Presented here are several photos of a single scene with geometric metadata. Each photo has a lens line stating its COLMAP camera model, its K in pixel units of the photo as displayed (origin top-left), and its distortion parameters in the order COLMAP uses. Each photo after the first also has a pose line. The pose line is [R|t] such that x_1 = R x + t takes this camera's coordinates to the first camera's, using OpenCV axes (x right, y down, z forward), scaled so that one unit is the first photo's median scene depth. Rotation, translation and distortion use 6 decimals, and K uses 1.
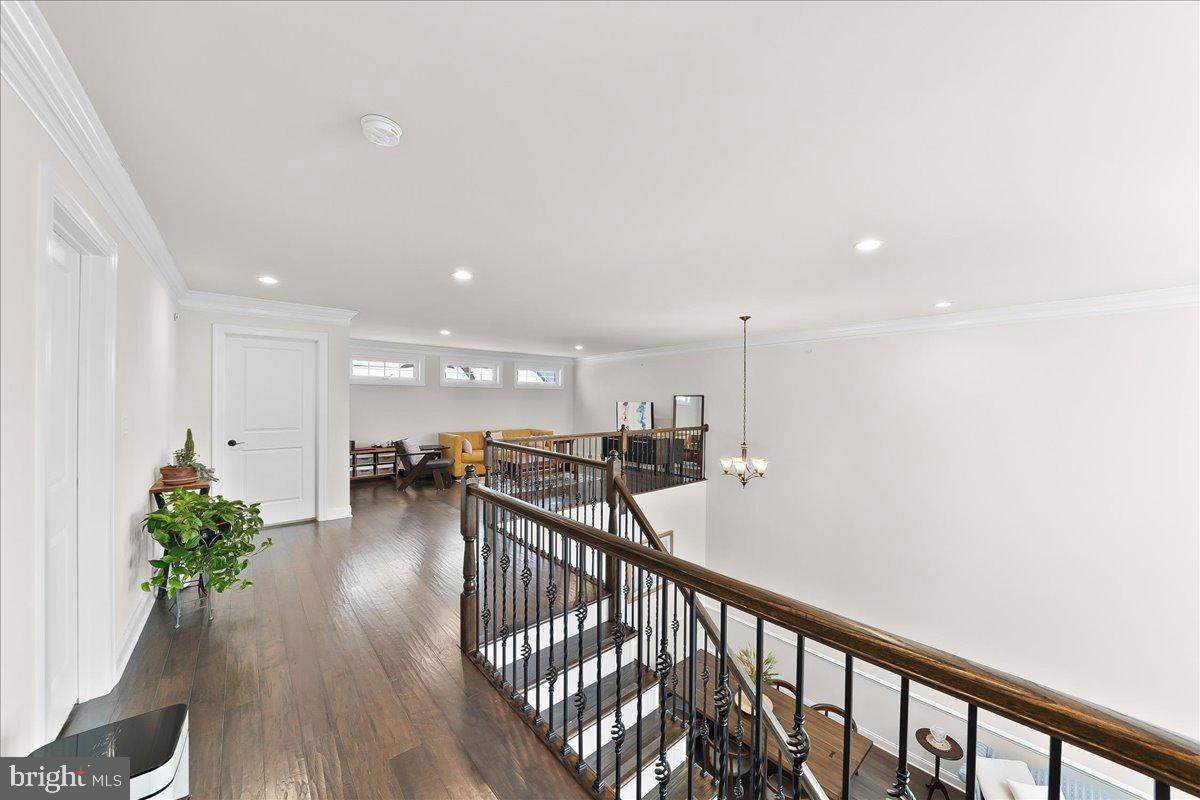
lens RADIAL K [[435.4, 0, 604.9], [0, 435.4, 389.2], [0, 0, 1]] dist [-0.009674, 0.000183]
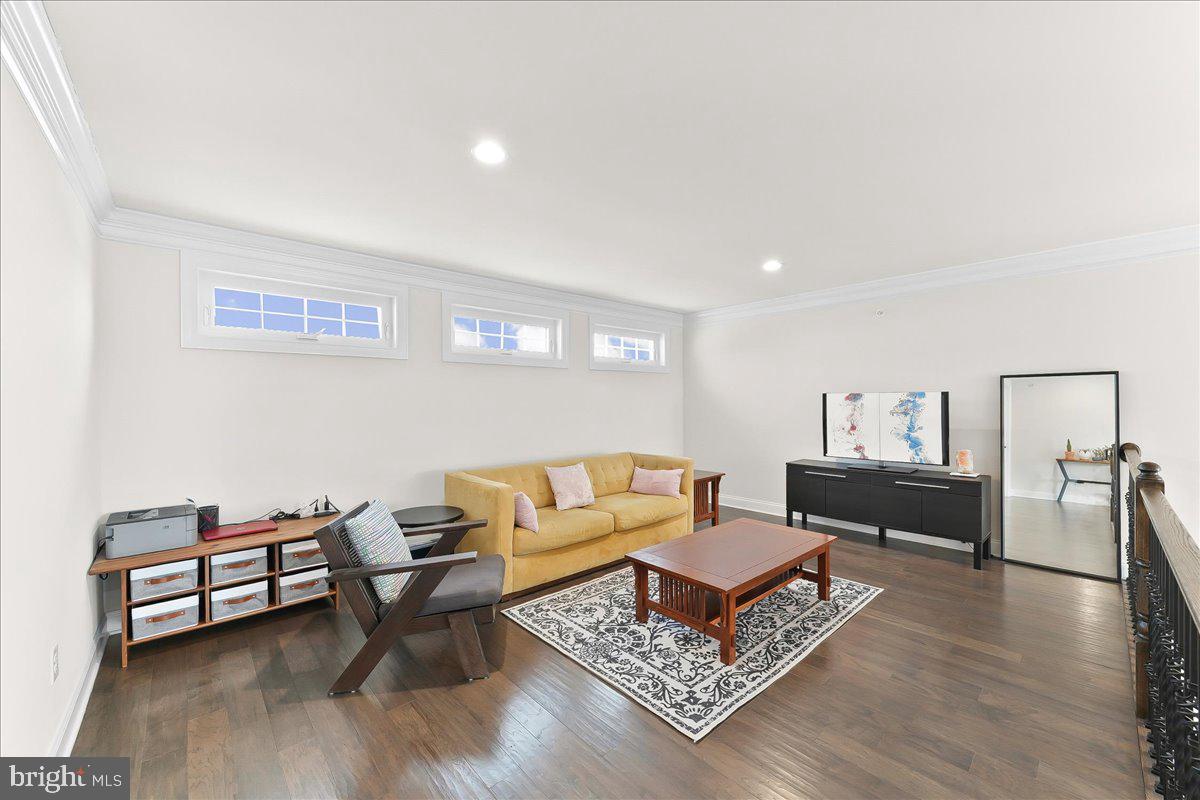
lens RADIAL K [[461.8, 0, 600.0], [0, 461.8, 400.0], [0, 0, 1]] dist [0.000178, 0.000042]
pose [[0.999501, -0.013879, 0.028381, -0.260910], [0.013327, 0.999720, 0.019537, 0.026192], [-0.028644, -0.019149, 0.999406, 0.591858]]
